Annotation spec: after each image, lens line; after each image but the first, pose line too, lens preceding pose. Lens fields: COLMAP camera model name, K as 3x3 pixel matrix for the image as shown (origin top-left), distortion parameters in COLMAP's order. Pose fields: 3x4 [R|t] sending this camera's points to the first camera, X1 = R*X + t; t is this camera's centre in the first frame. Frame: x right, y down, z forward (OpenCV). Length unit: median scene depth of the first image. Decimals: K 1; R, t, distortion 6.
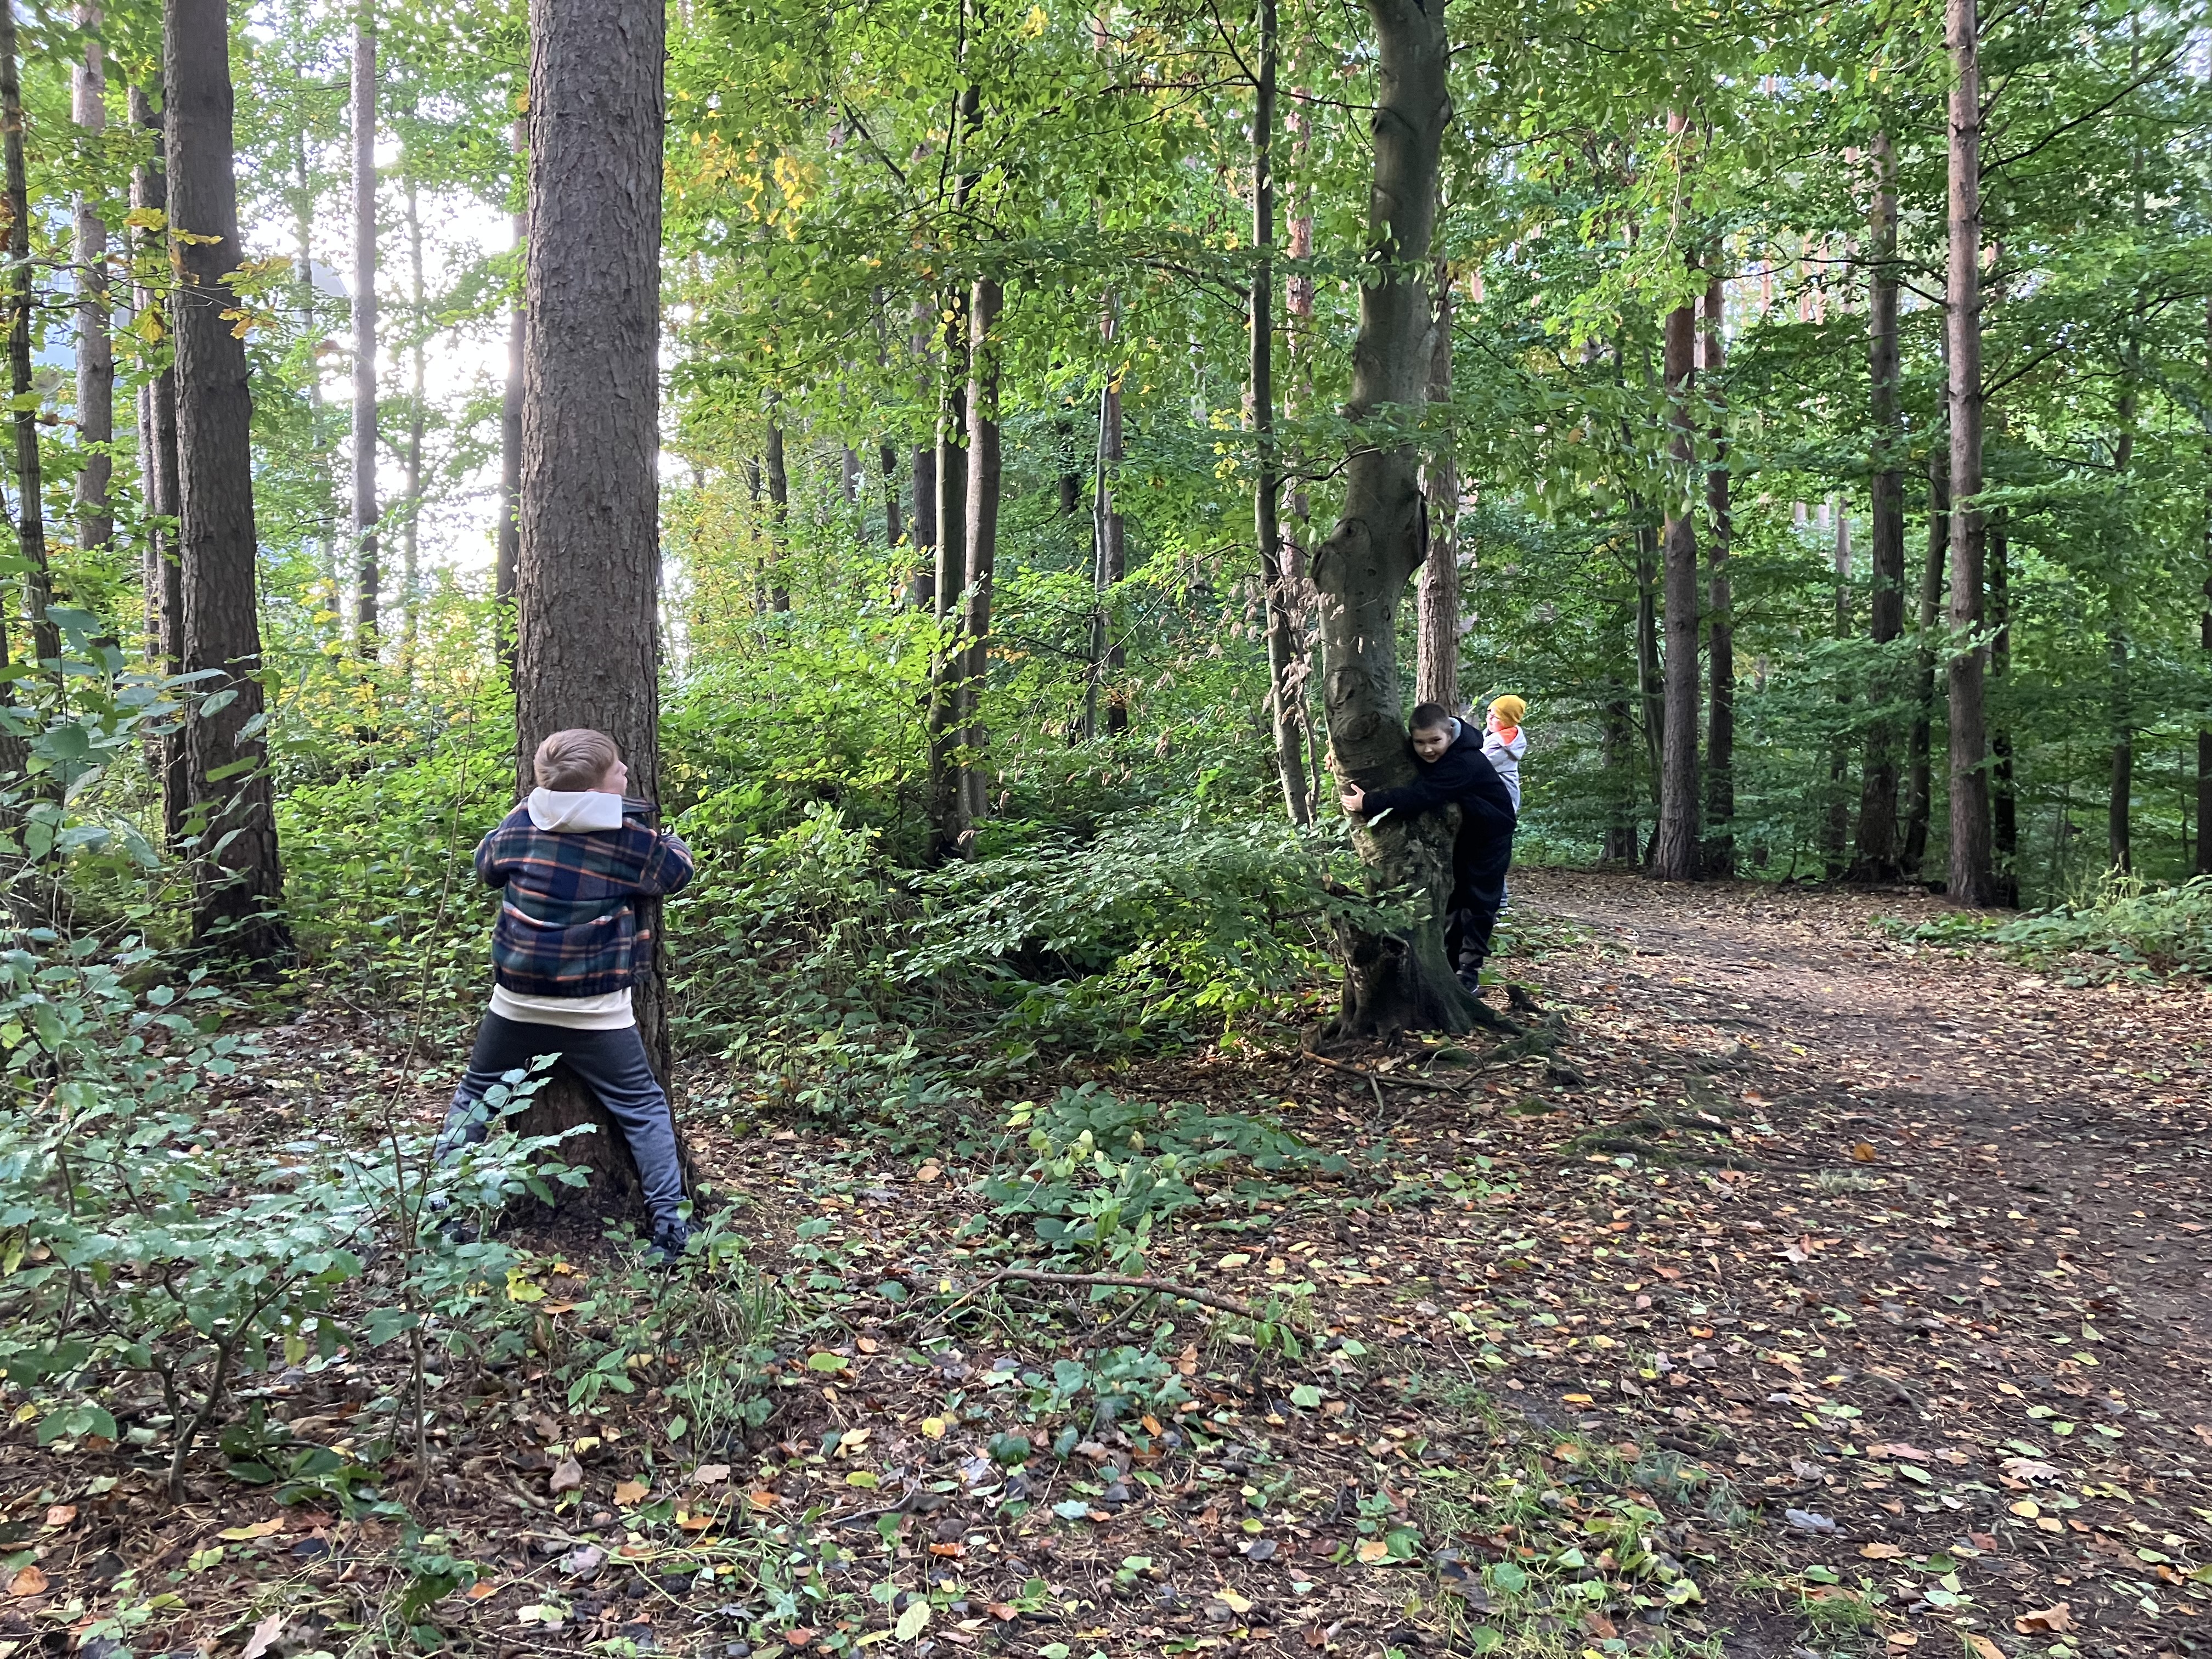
lens RADIAL K [[1832.9, 0, 1131.2], [0, 1832.9, 768.9], [0, 0, 1]] dist [0.007524, -0.002196]
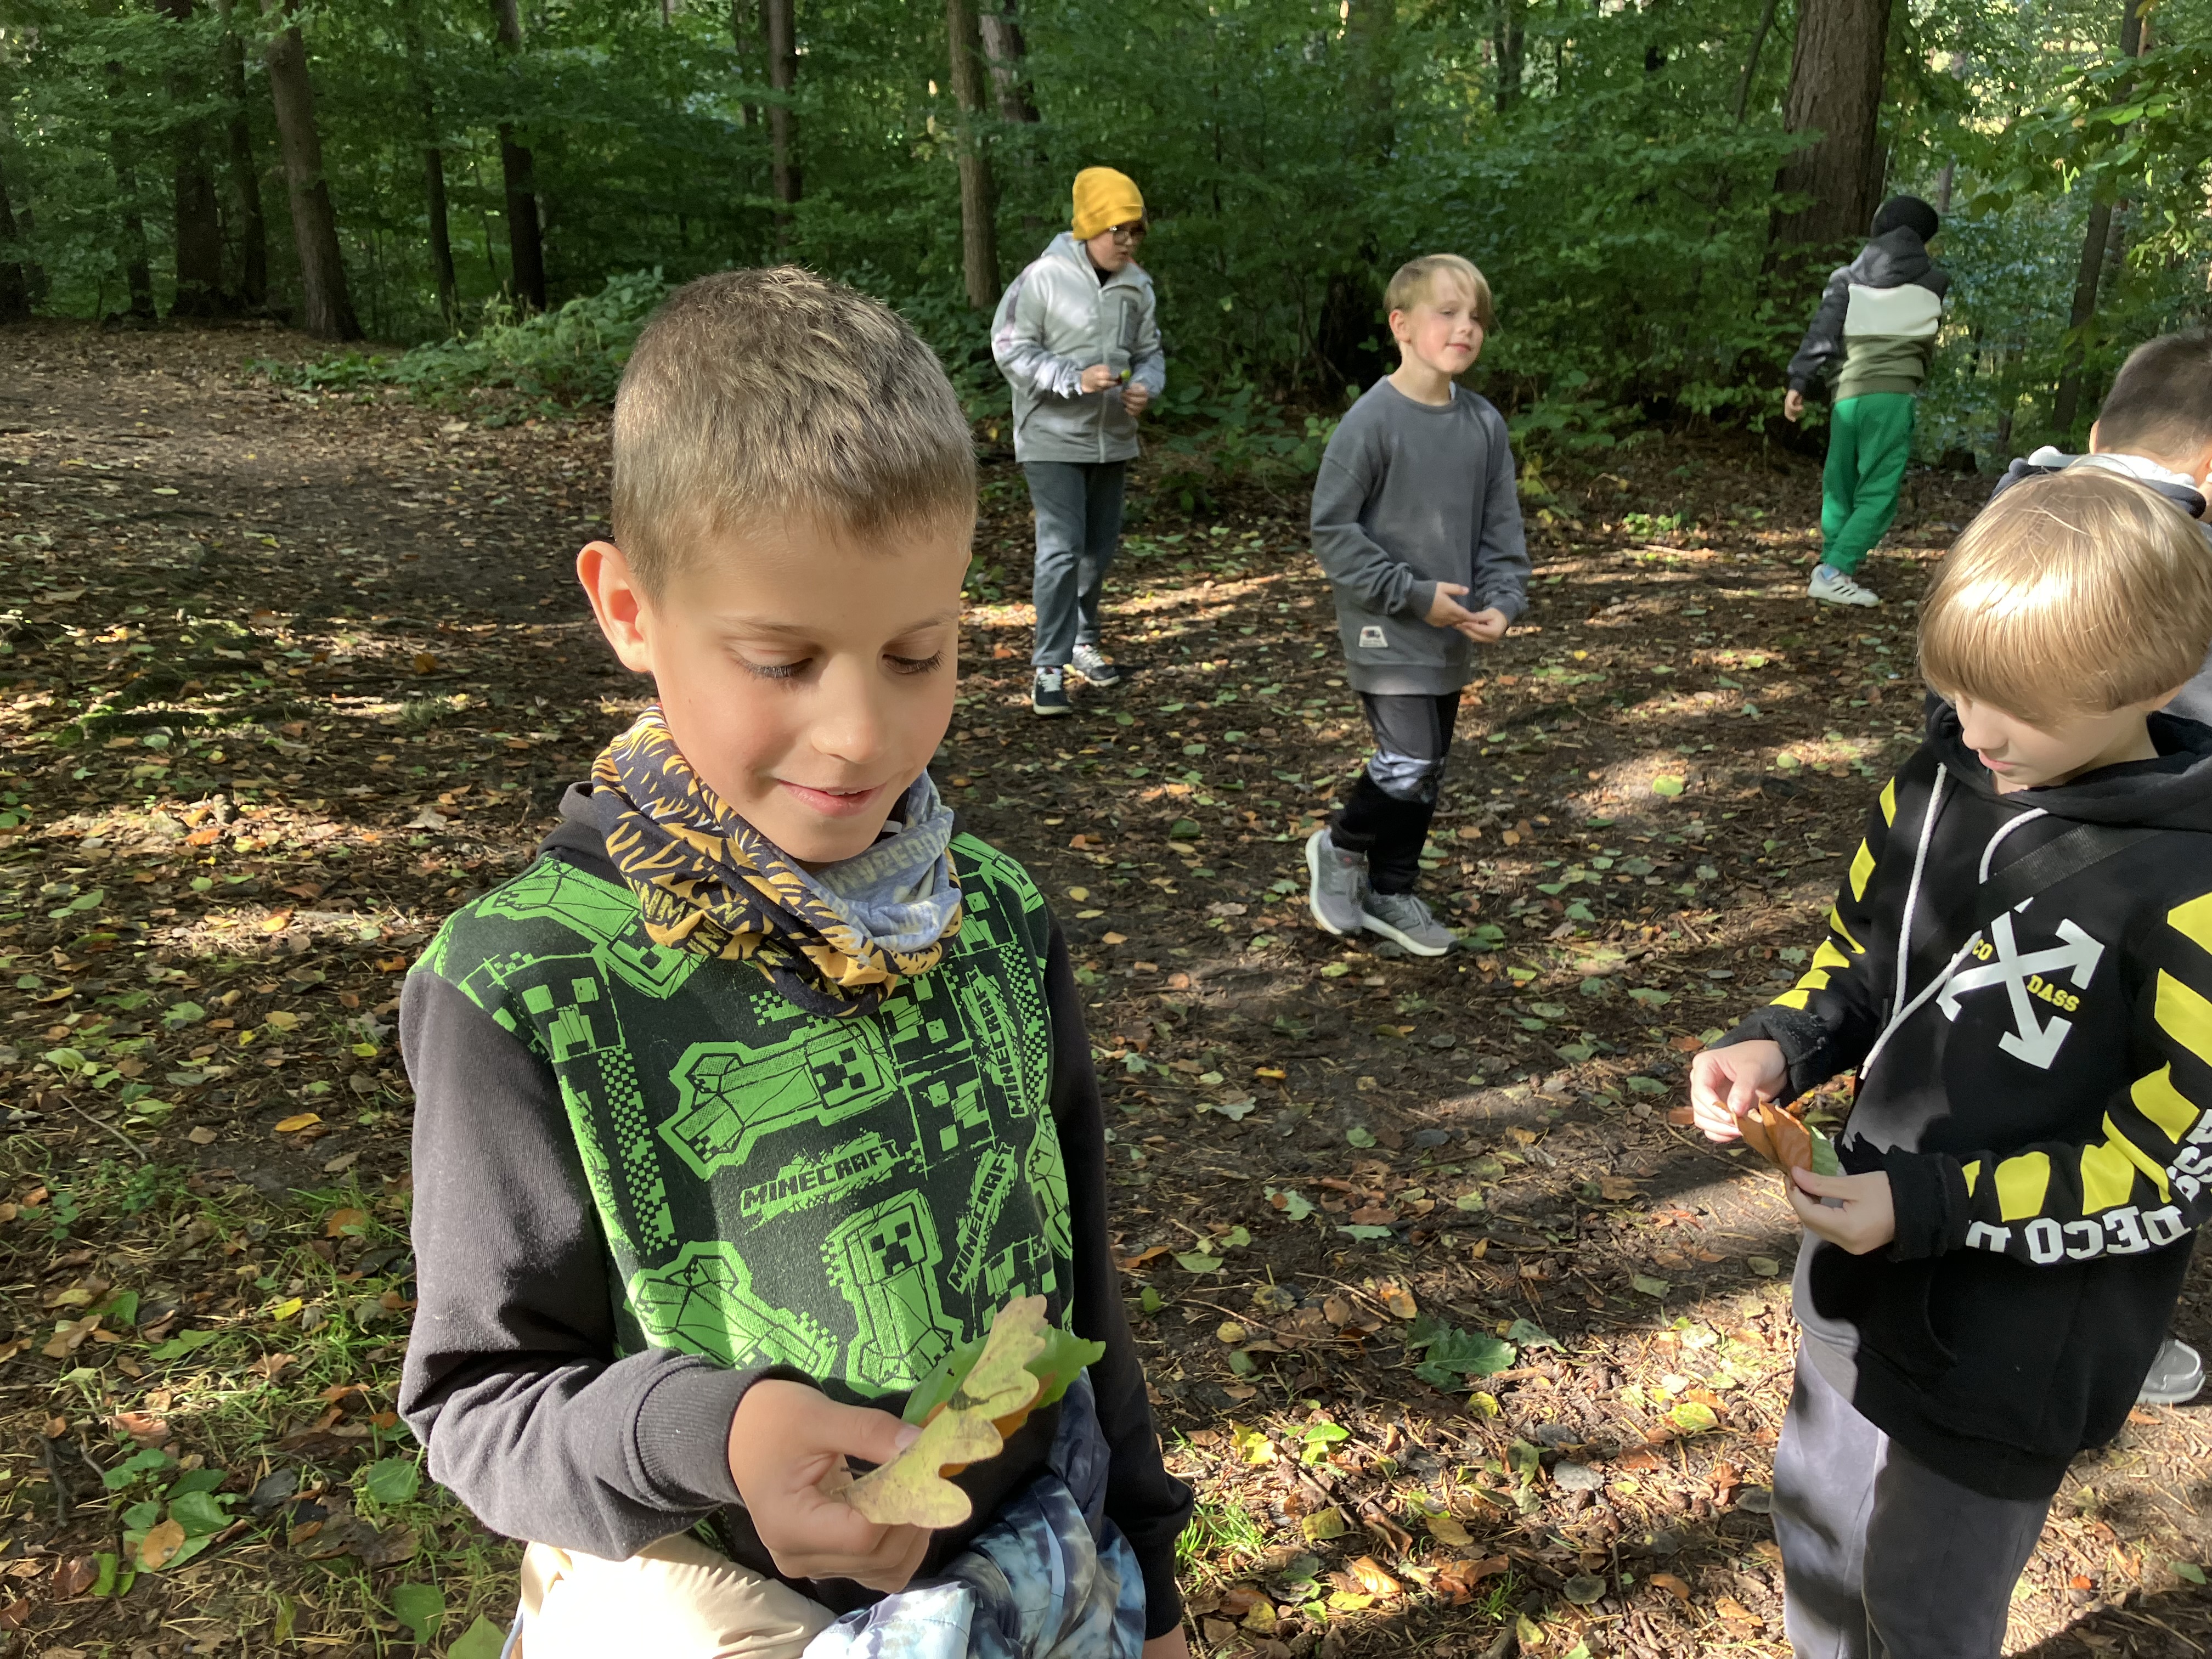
lens RADIAL K [[1792.9, 0, 1069.3], [0, 1792.9, 835.2], [0, 0, 1]] dist [0.009658, -0.000275]
pose [[0.652617, -0.249183, 0.715540, -0.021897], [-0.011781, 0.940923, 0.338416, -0.002351], [-0.757596, -0.229286, 0.611127, 0.238854]]
